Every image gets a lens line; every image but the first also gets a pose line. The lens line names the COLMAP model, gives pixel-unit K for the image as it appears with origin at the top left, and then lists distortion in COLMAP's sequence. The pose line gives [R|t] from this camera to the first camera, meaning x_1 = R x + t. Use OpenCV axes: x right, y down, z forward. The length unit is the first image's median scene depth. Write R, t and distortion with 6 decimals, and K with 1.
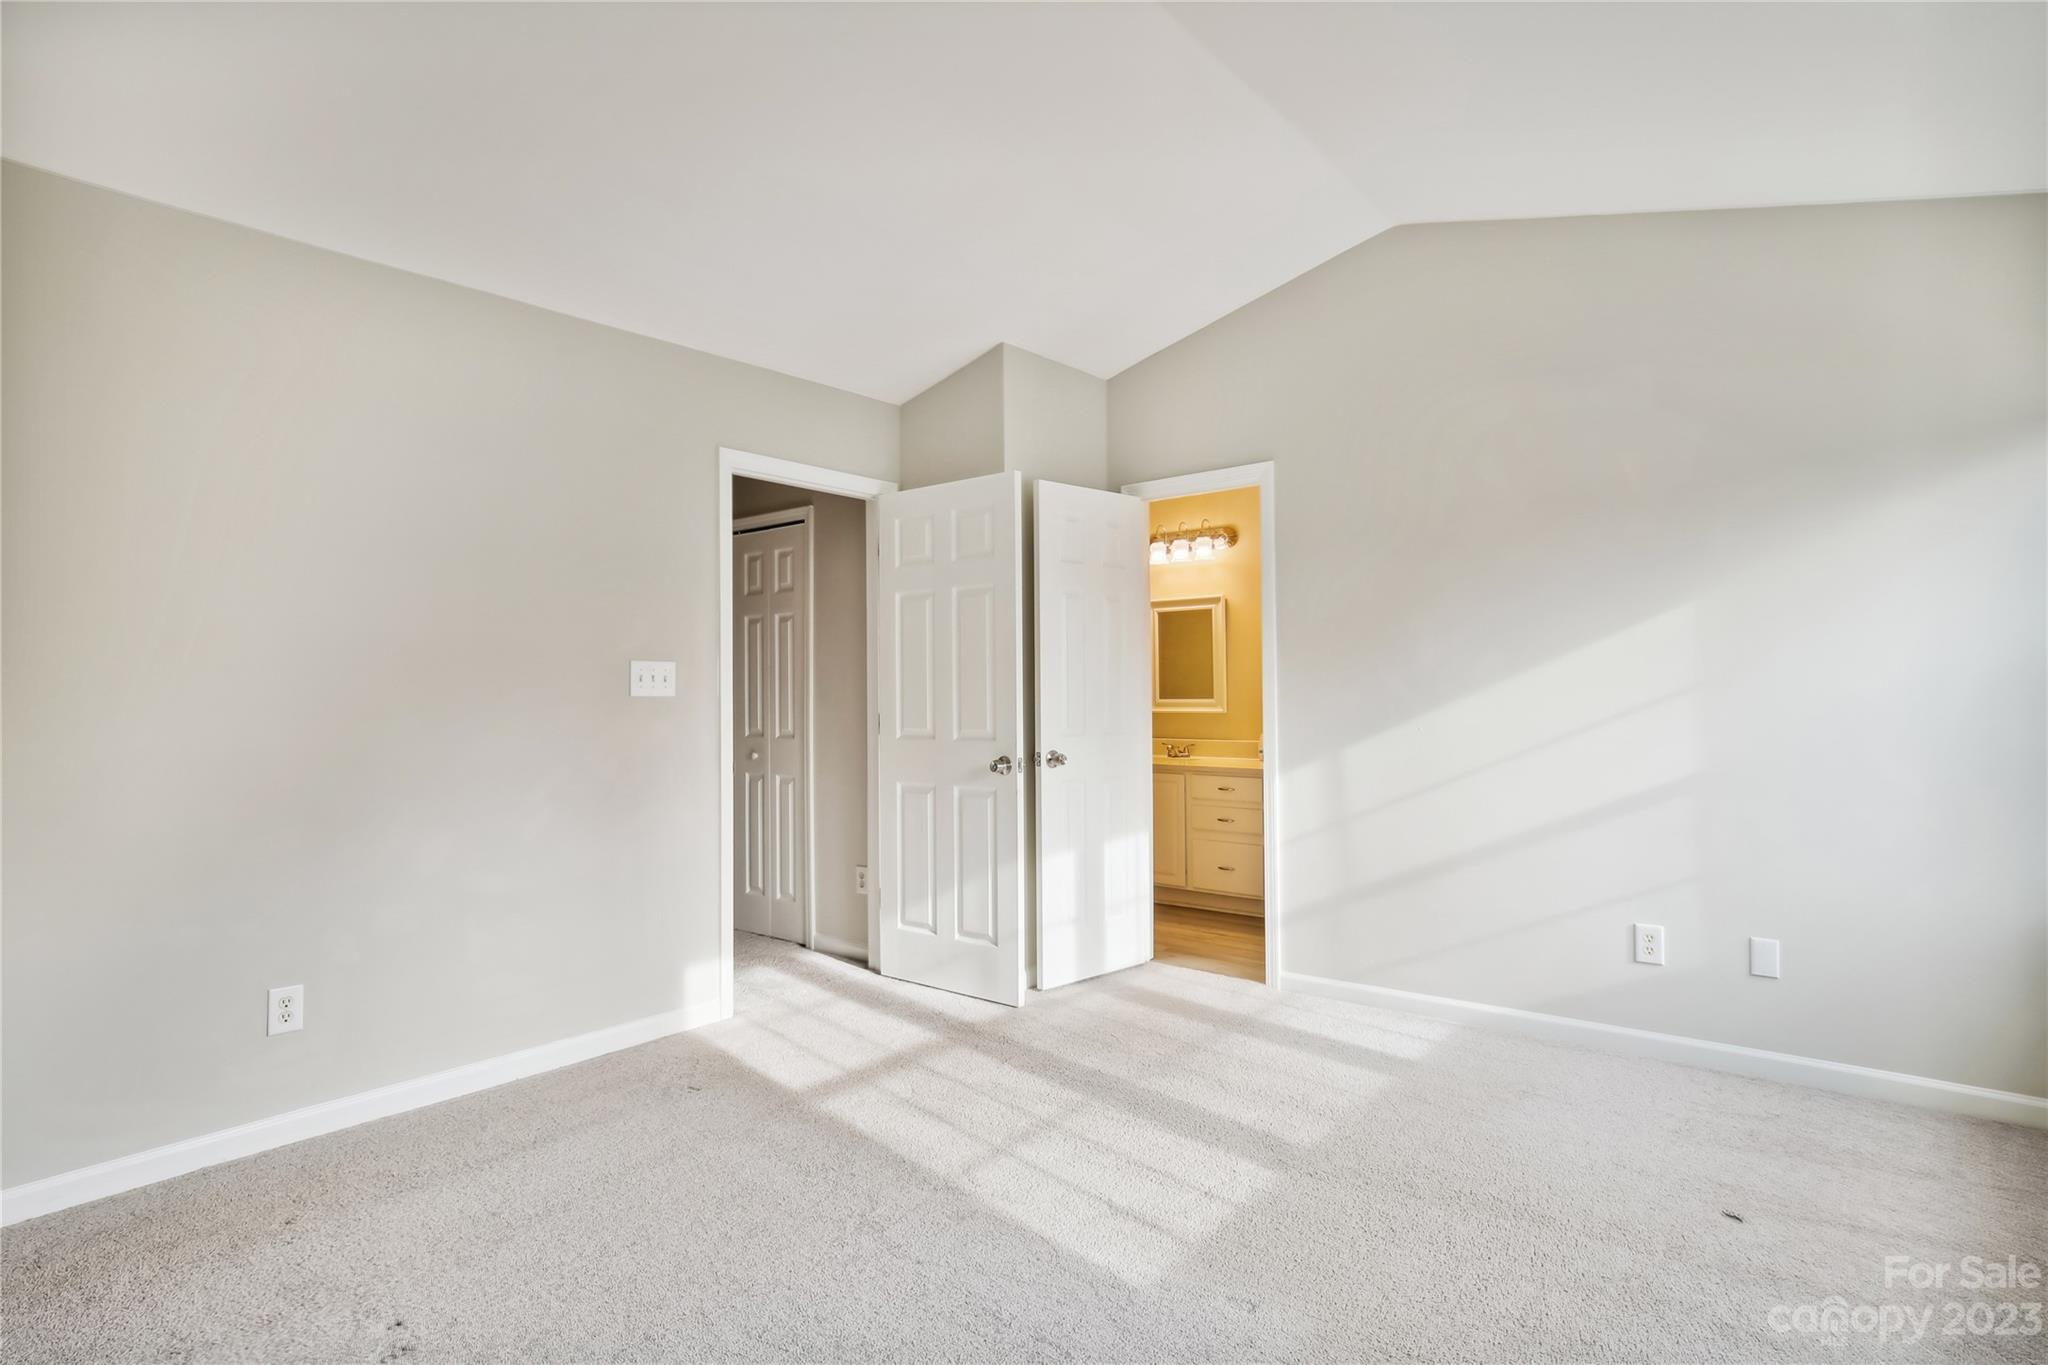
lens RADIAL K [[1049.8, 0, 1028.1], [0, 1049.8, 686.4], [0, 0, 1]] dist [0.000929, 0.000534]
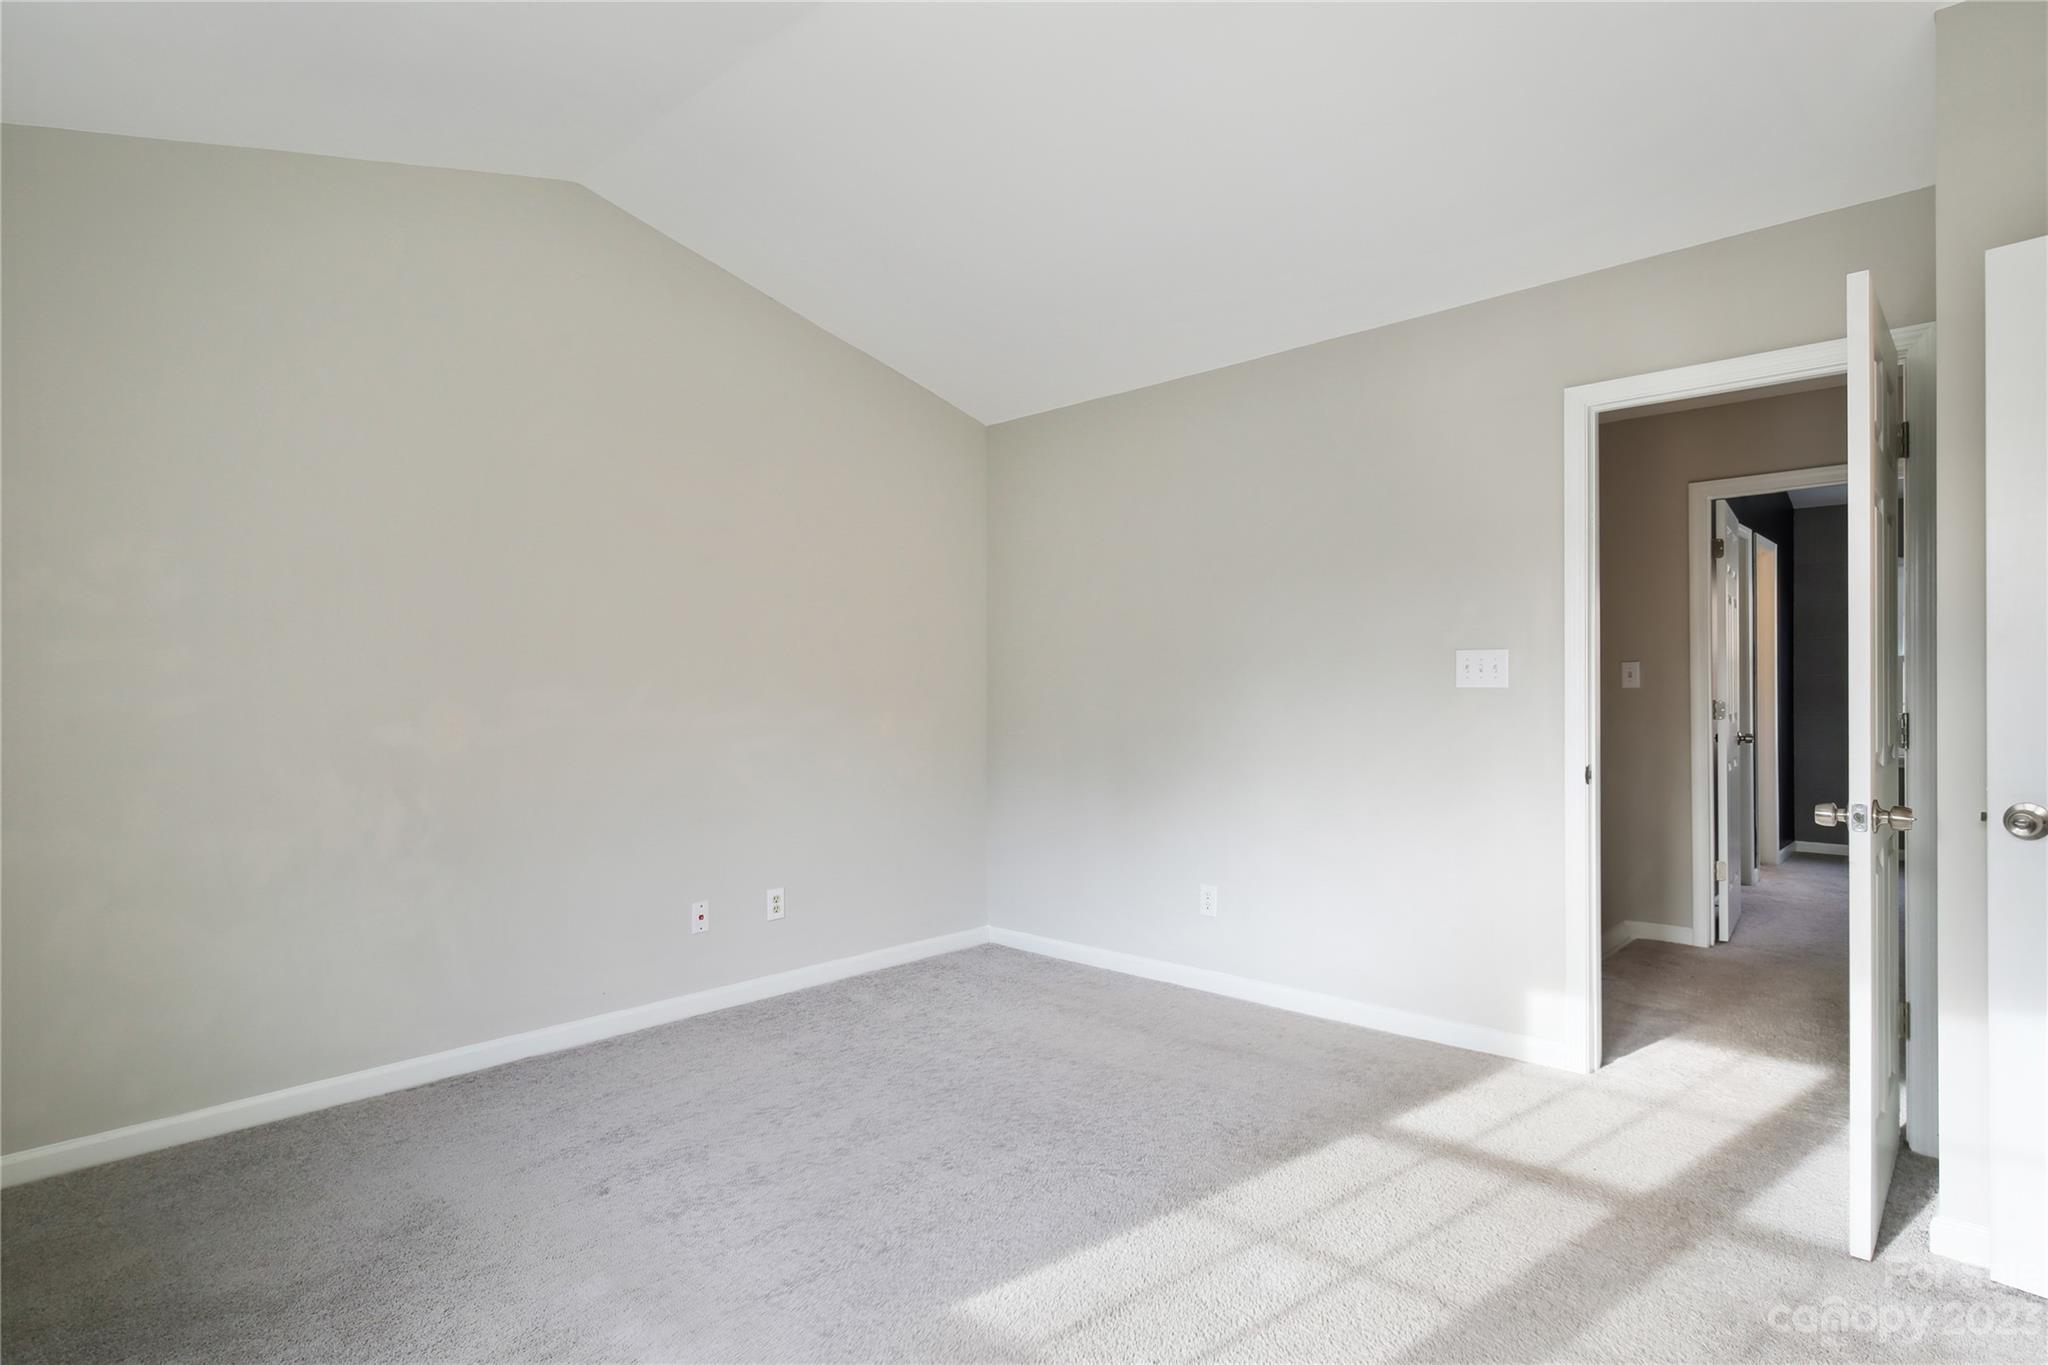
lens RADIAL K [[1049.8, 0, 1028.1], [0, 1049.8, 686.4], [0, 0, 1]] dist [0.000929, 0.000534]
pose [[-0.105913, -0.011063, -0.994314, 0.624932], [0.020983, 0.999691, -0.013357, 0.012859], [0.994154, -0.022279, -0.105648, 0.698660]]
